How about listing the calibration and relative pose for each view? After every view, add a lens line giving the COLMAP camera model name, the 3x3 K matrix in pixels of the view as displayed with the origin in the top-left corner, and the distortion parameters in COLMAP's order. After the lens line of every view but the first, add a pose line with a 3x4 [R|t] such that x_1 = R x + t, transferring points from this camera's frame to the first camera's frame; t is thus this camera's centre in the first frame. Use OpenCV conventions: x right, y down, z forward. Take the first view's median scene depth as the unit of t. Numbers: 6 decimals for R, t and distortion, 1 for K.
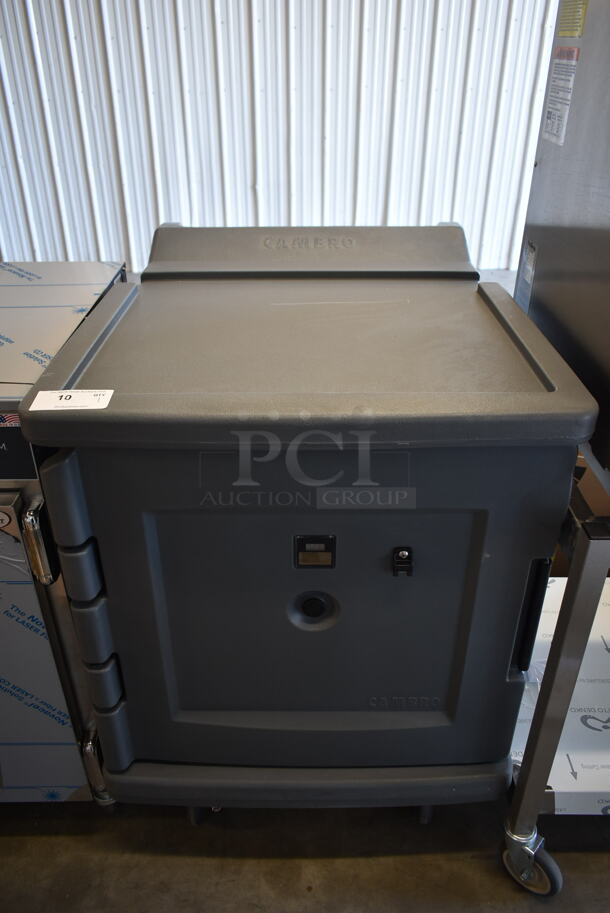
lens RADIAL K [[698.6, 0, 301.8], [0, 698.6, 452.9], [0, 0, 1]] dist [-0.004339, -0.021248]
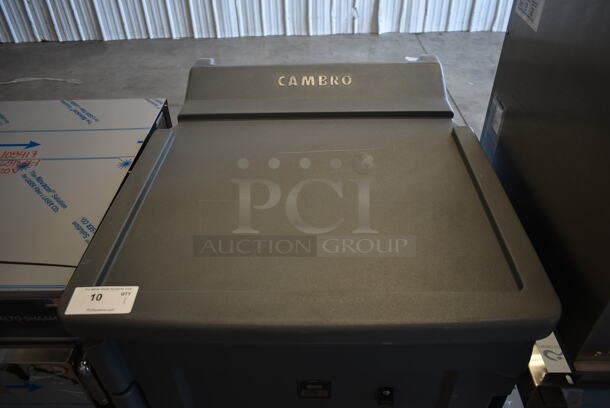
lens RADIAL K [[466.8, 0, 305.5], [0, 466.8, 204.3], [0, 0, 1]] dist [-0.004339, -0.021248]
pose [[0.999475, -0.003751, -0.032192, 0.029207], [0.008174, 0.990345, 0.138386, -0.280987], [0.031362, -0.138577, 0.989855, 0.219348]]
